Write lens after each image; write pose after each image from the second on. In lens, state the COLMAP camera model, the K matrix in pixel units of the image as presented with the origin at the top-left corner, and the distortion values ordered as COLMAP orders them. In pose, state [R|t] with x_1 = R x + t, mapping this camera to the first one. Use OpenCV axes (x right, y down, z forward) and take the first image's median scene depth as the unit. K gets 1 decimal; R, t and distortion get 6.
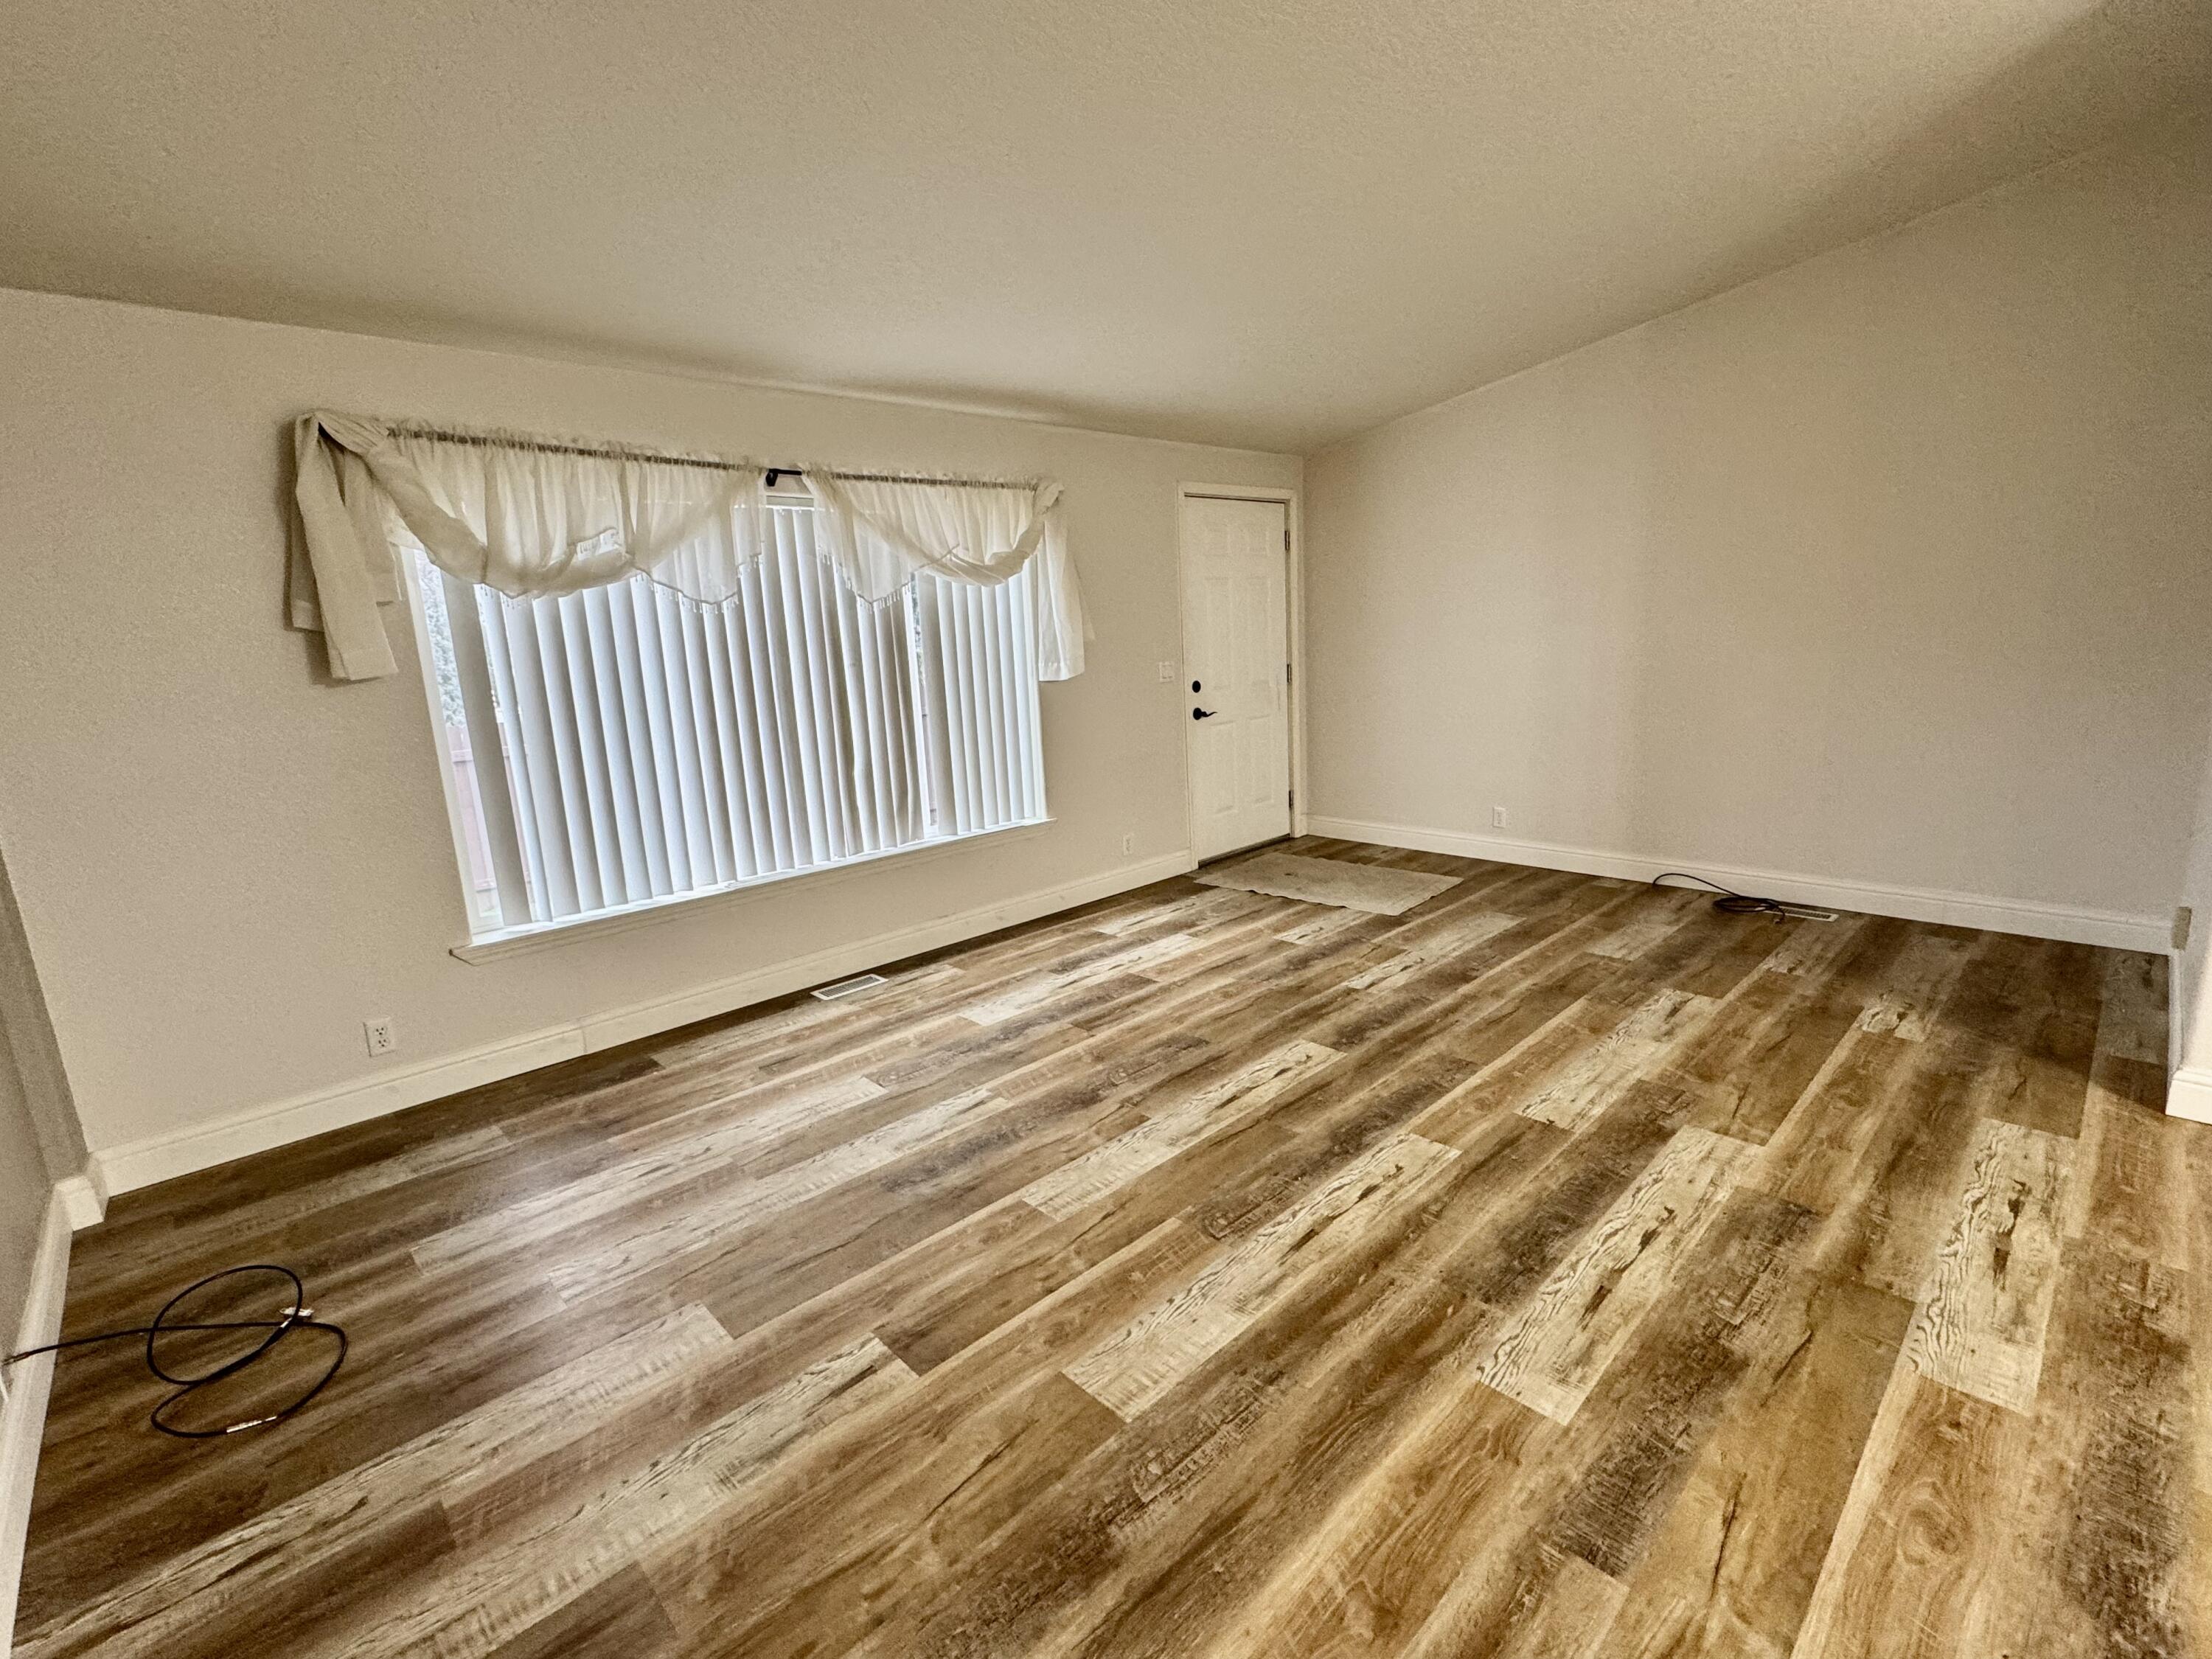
lens RADIAL K [[982.7, 0, 1111.1], [0, 982.7, 828.2], [0, 0, 1]] dist [0.000607, -0.000763]
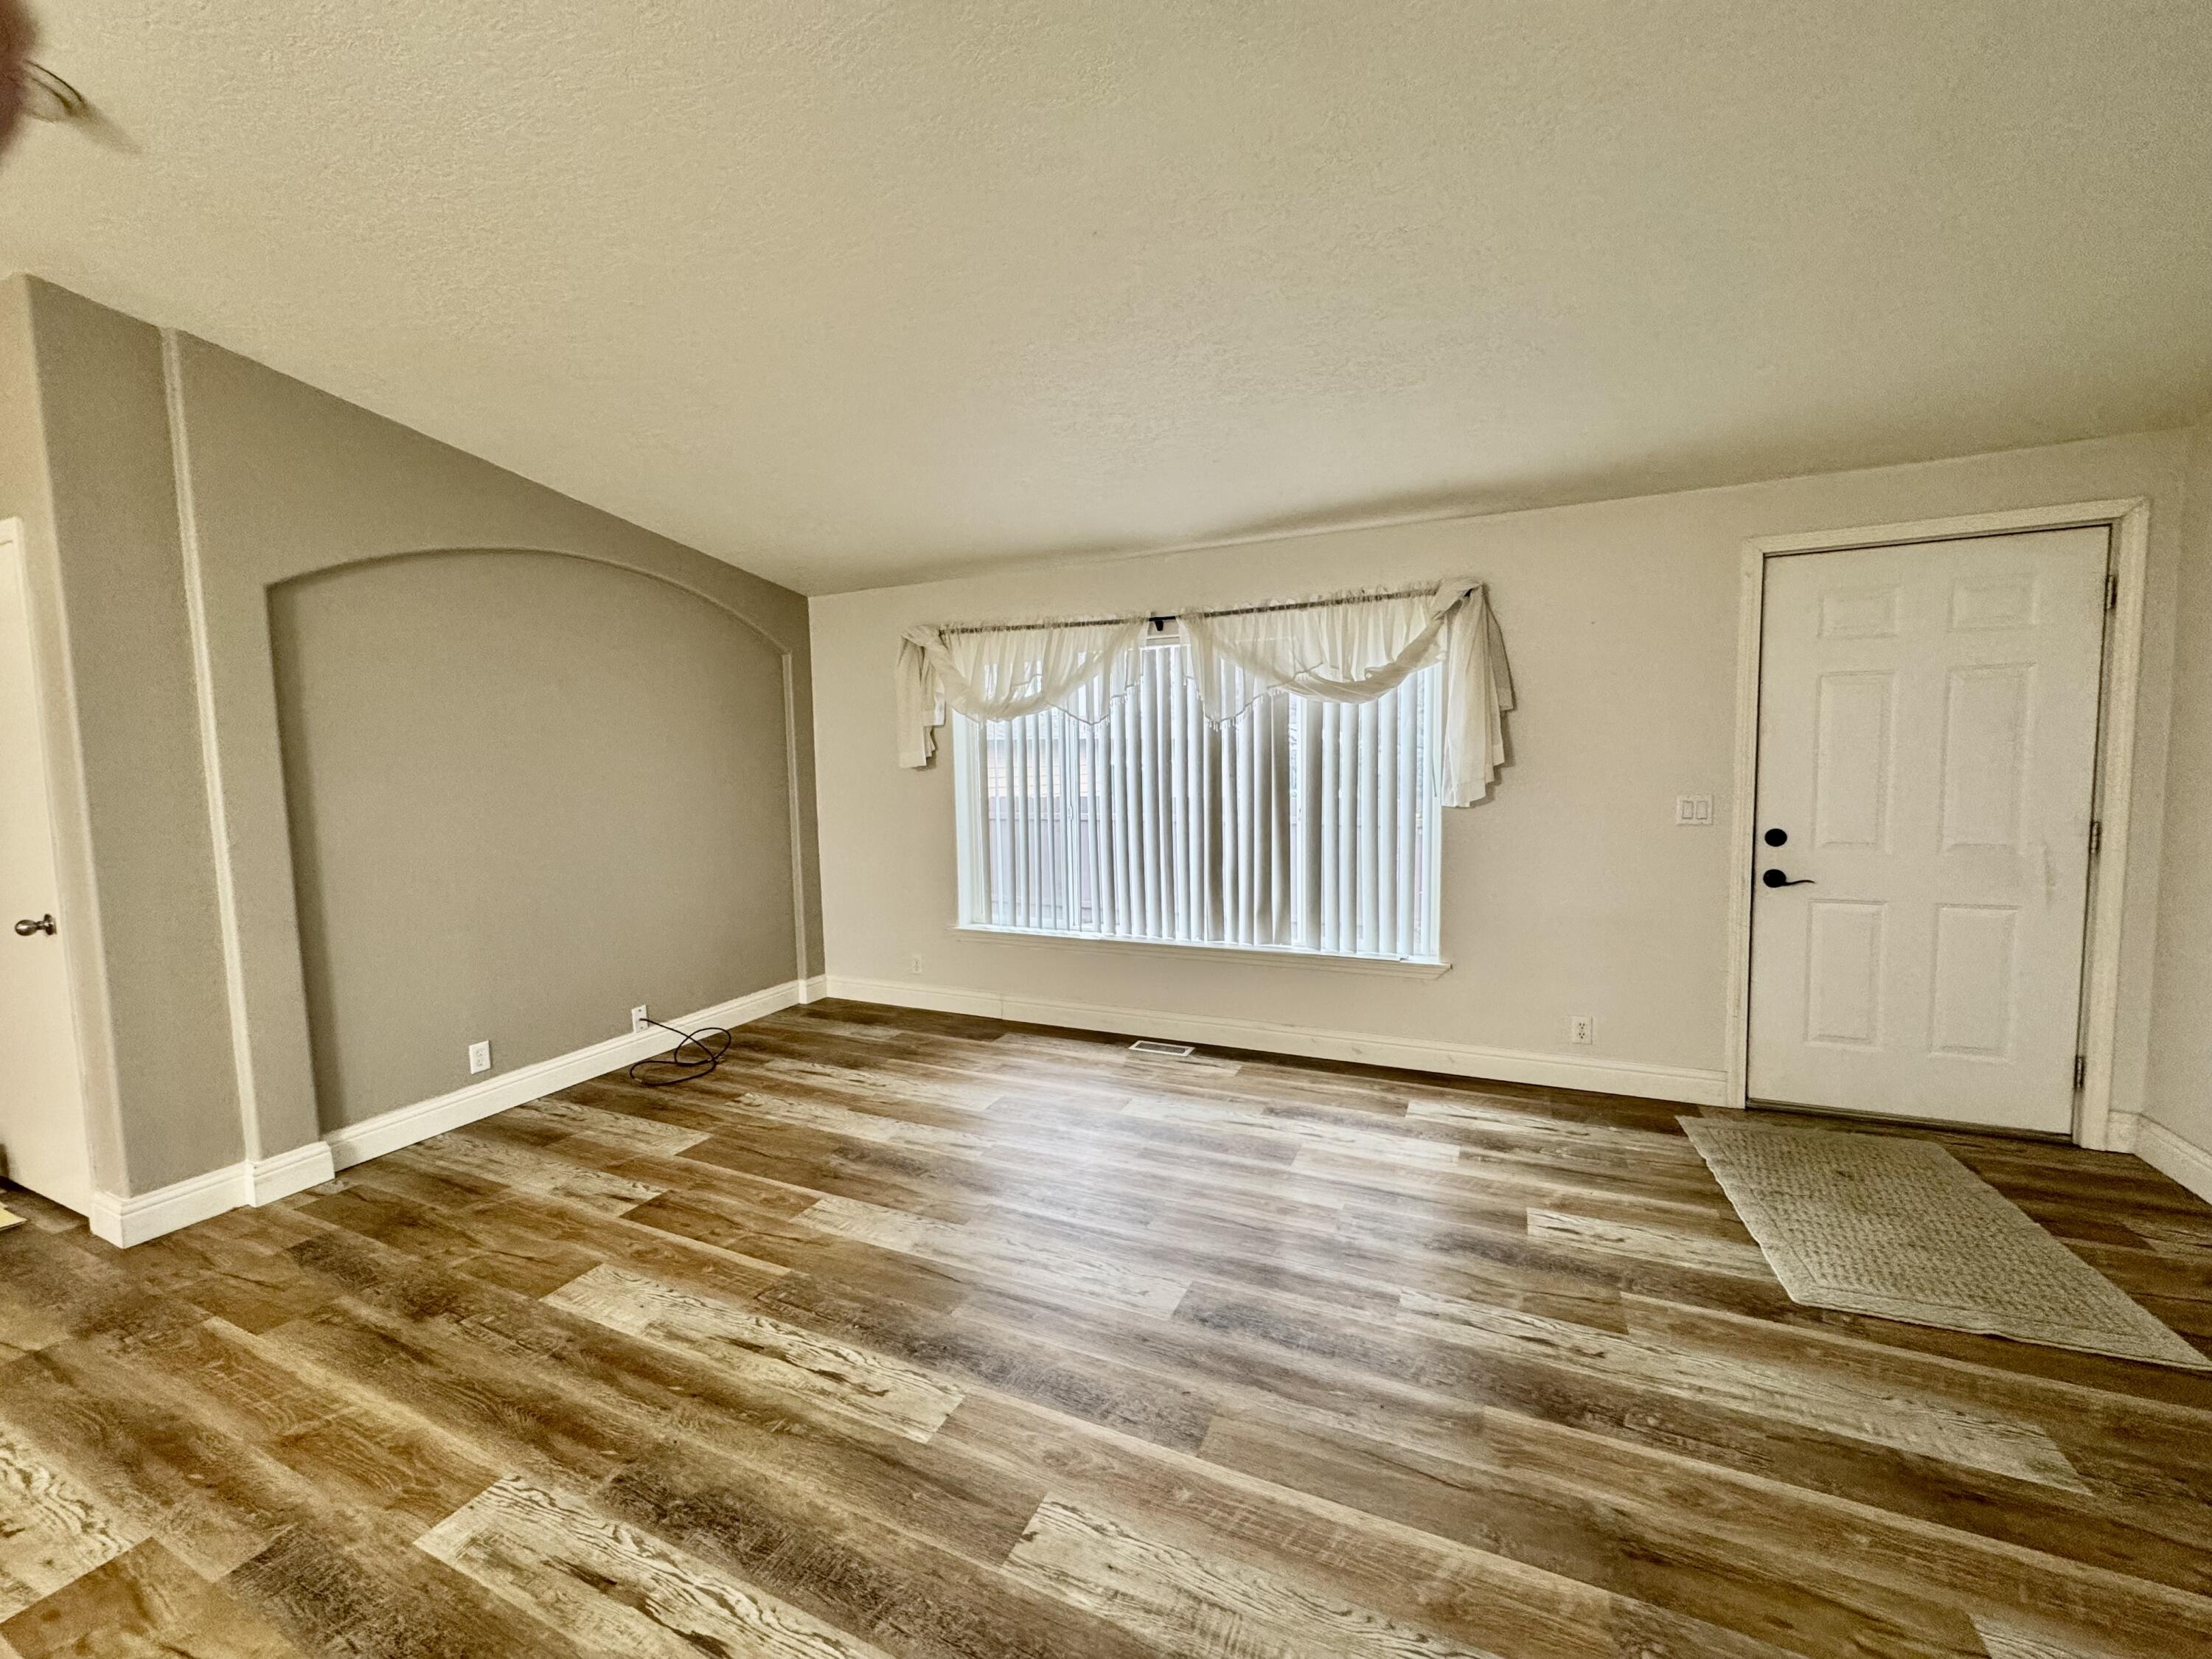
lens RADIAL K [[879.5, 0, 1114.0], [0, 879.5, 827.4], [0, 0, 1]] dist [-0.001427, 0.000100]
pose [[0.375433, 0.117085, -0.919424, 0.709038], [-0.183818, 0.981690, 0.049955, -0.151402], [0.908439, 0.150252, 0.390082, 0.562380]]
